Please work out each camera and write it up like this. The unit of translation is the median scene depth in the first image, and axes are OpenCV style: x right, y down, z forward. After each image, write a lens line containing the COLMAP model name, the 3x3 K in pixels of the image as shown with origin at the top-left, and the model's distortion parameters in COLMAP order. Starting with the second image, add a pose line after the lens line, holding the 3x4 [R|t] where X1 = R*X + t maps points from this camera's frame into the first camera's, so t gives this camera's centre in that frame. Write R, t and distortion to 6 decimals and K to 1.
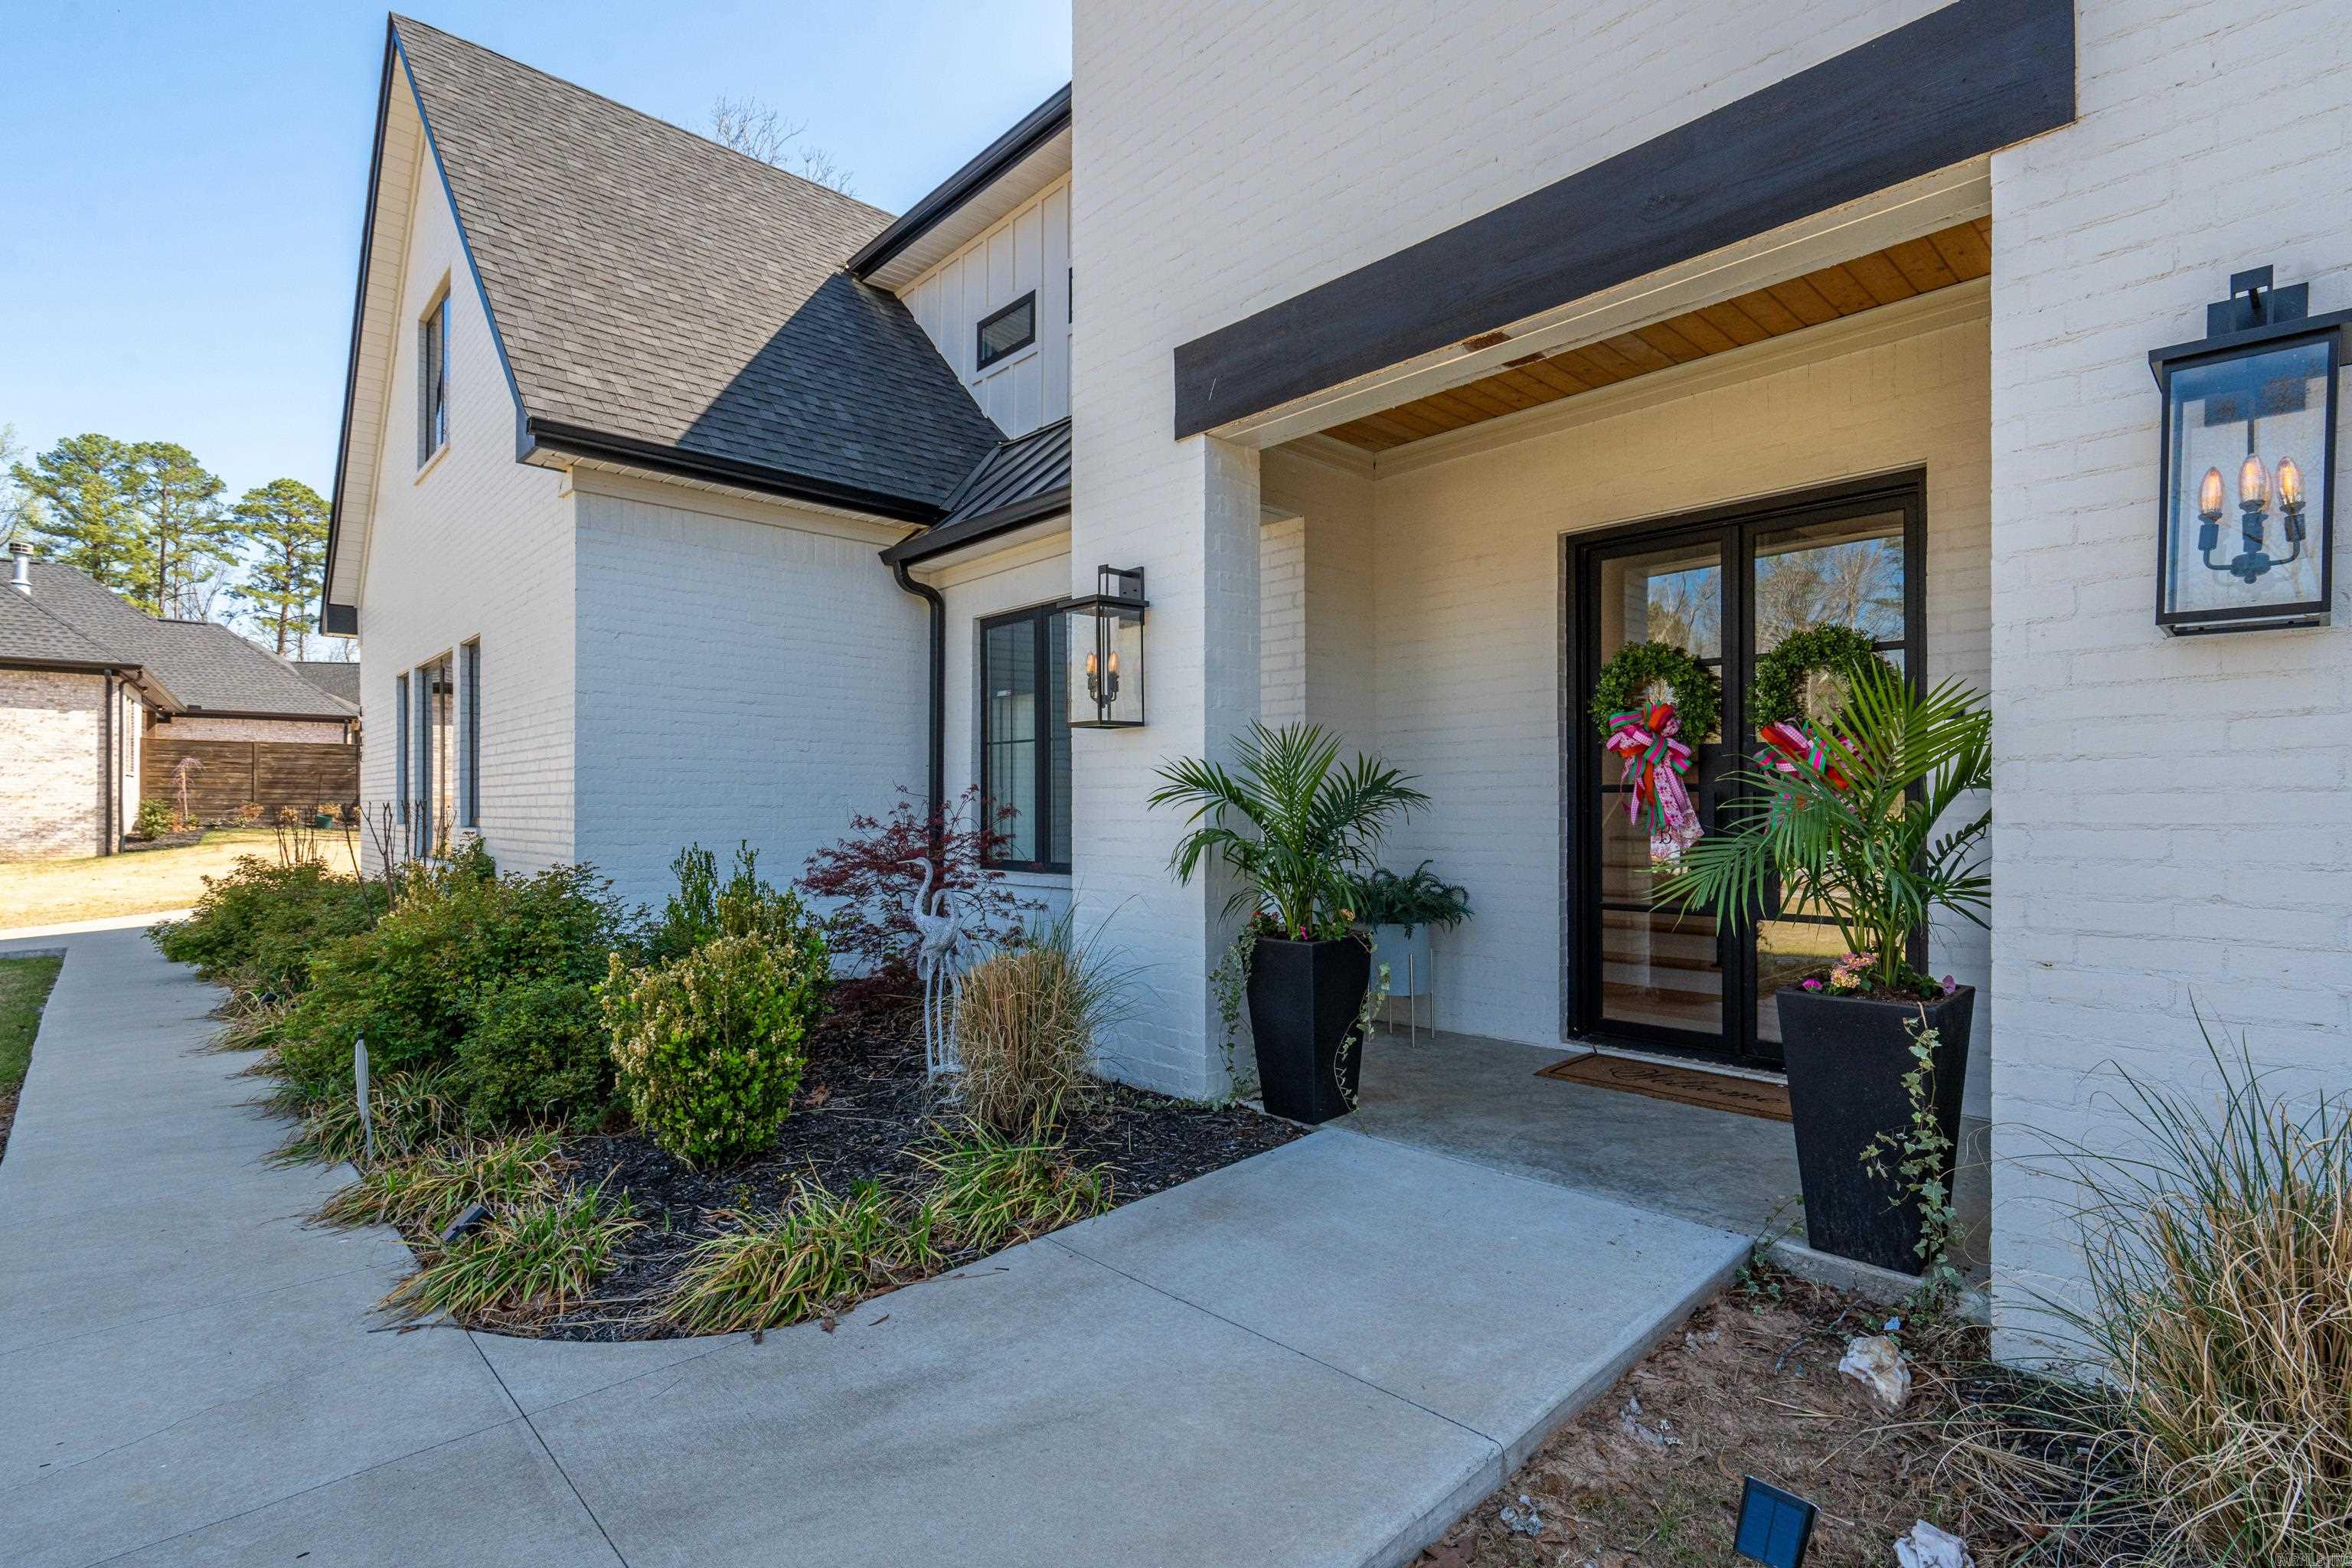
lens RADIAL K [[1109.7, 0, 1122.3], [0, 1109.7, 804.4], [0, 0, 1]] dist [-0.006849, 0.000557]
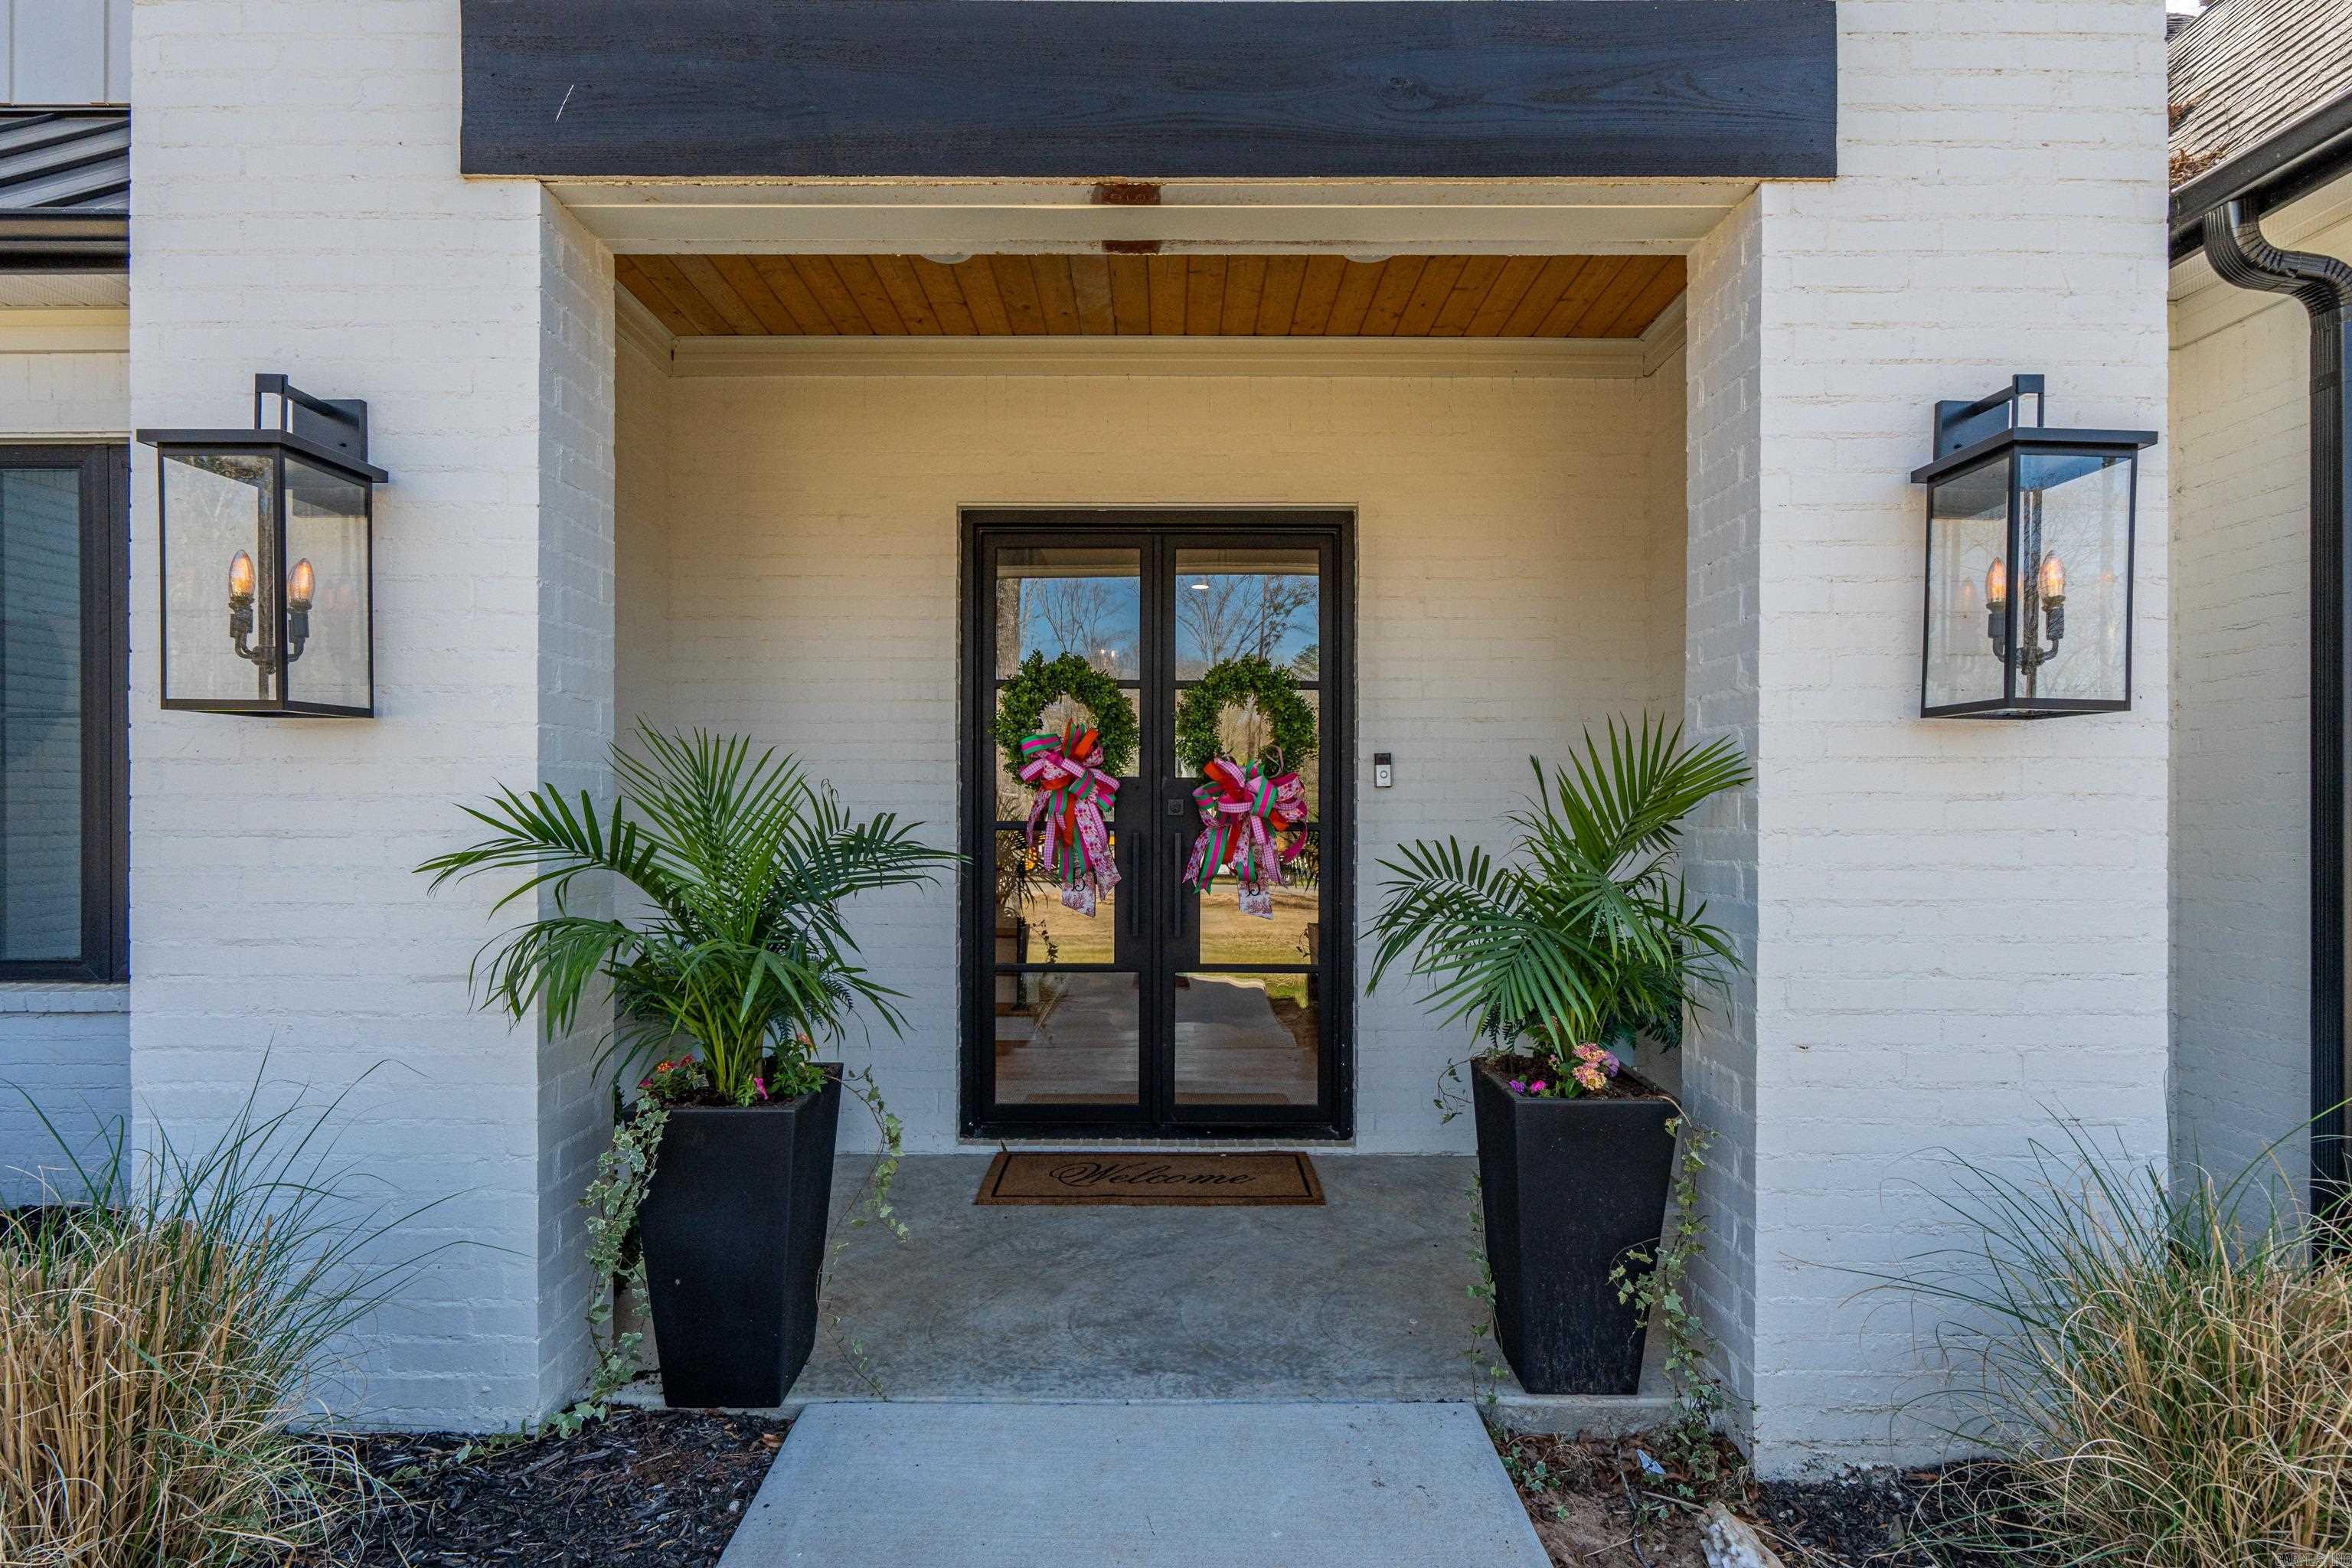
lens RADIAL K [[1109.7, 0, 1122.3], [0, 1109.7, 804.4], [0, 0, 1]] dist [-0.006849, 0.000557]
pose [[0.651792, 0.001815, 0.758396, -0.149076], [-0.003678, 0.999993, 0.000769, -0.034568], [-0.758389, -0.003291, 0.651794, 0.442073]]
